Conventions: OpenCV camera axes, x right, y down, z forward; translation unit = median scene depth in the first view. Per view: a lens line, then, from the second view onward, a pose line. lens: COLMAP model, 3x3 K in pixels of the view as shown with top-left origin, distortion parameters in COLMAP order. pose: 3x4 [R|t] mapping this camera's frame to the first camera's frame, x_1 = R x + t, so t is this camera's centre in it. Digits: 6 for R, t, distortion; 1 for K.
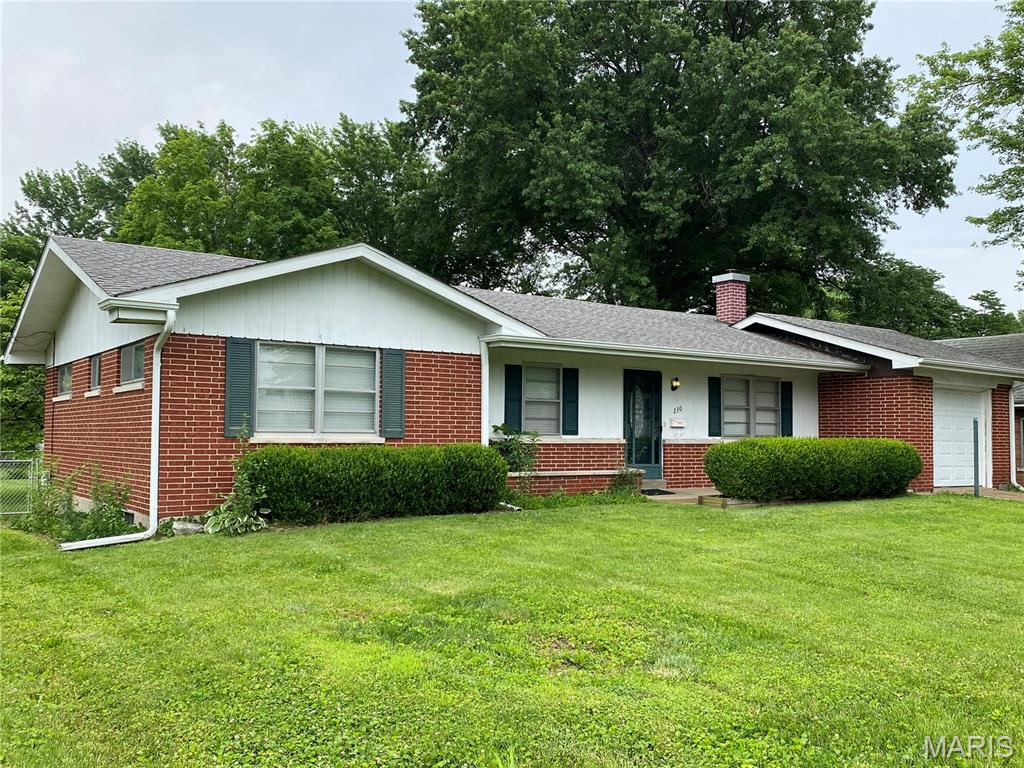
lens RADIAL K [[912.5, 0, 514.3], [0, 912.5, 390.6], [0, 0, 1]] dist [0.112739, -0.246693]
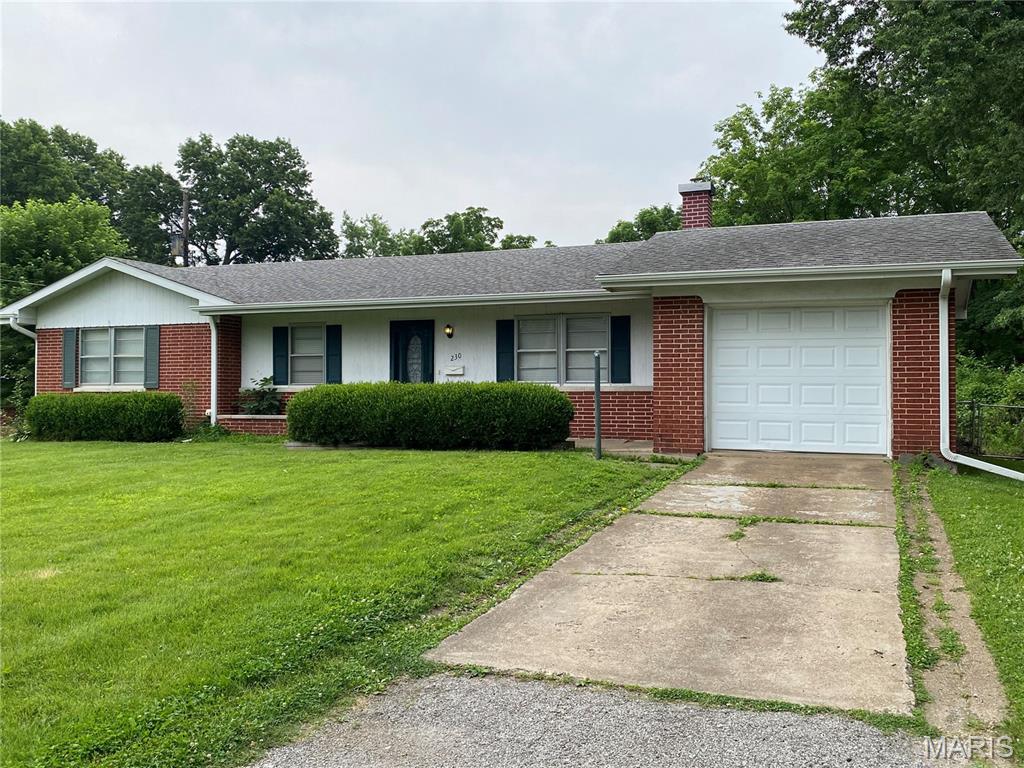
lens RADIAL K [[912.5, 0, 514.3], [0, 912.5, 390.6], [0, 0, 1]] dist [0.112739, -0.246693]
pose [[0.555048, -0.007693, -0.831783, 0.999747], [0.048192, 0.998575, 0.022923, 0.036470], [0.830421, -0.052809, 0.554628, 0.488084]]
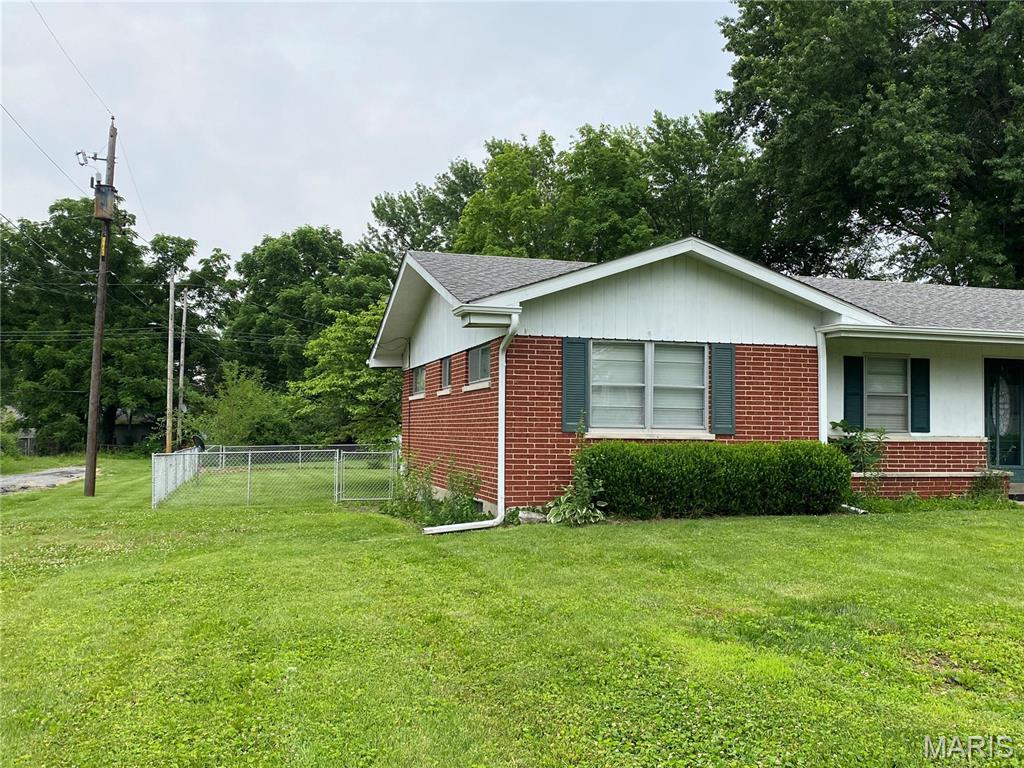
lens RADIAL K [[912.5, 0, 514.3], [0, 912.5, 390.6], [0, 0, 1]] dist [0.112739, -0.246693]
pose [[0.943543, -0.011808, -0.331041, -0.013472], [0.013163, 0.999912, 0.001852, 0.000149], [0.330990, -0.006105, 0.943615, -0.000342]]
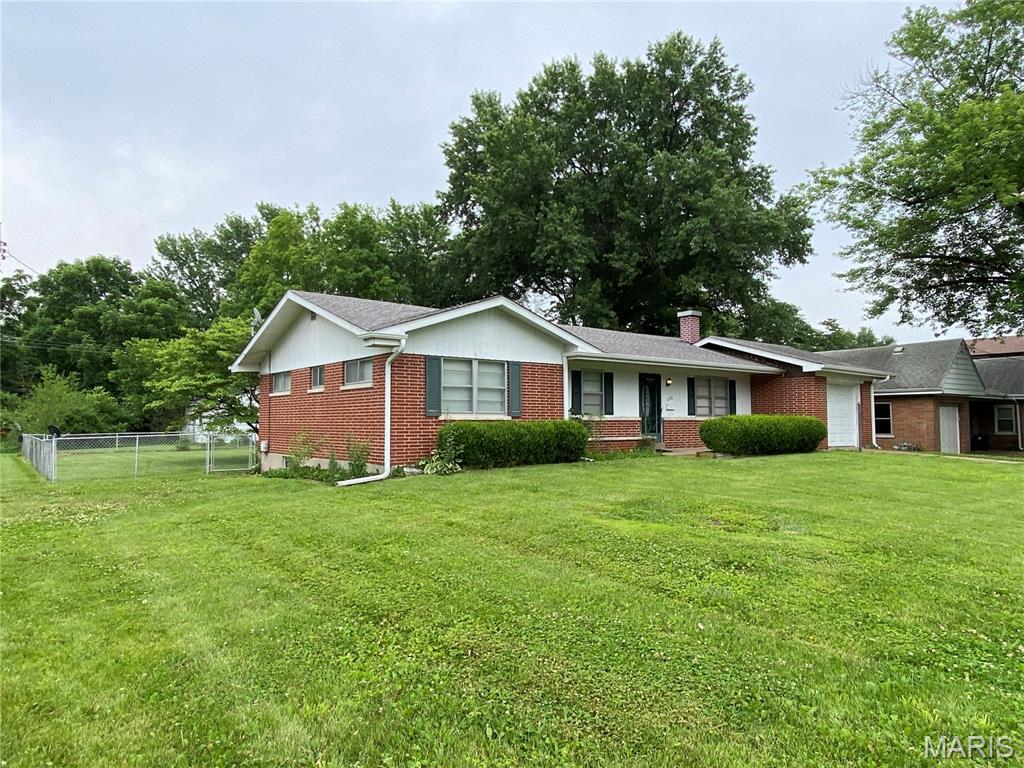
lens RADIAL K [[640.7, 0, 512.0], [0, 640.7, 384.0], [0, 0, 1]] dist [0.095042, -0.120775]
pose [[0.999192, -0.006497, 0.039661, -0.133455], [0.006728, 0.999961, -0.005704, 0.000430], [-0.039623, 0.005967, 0.999197, -0.092195]]
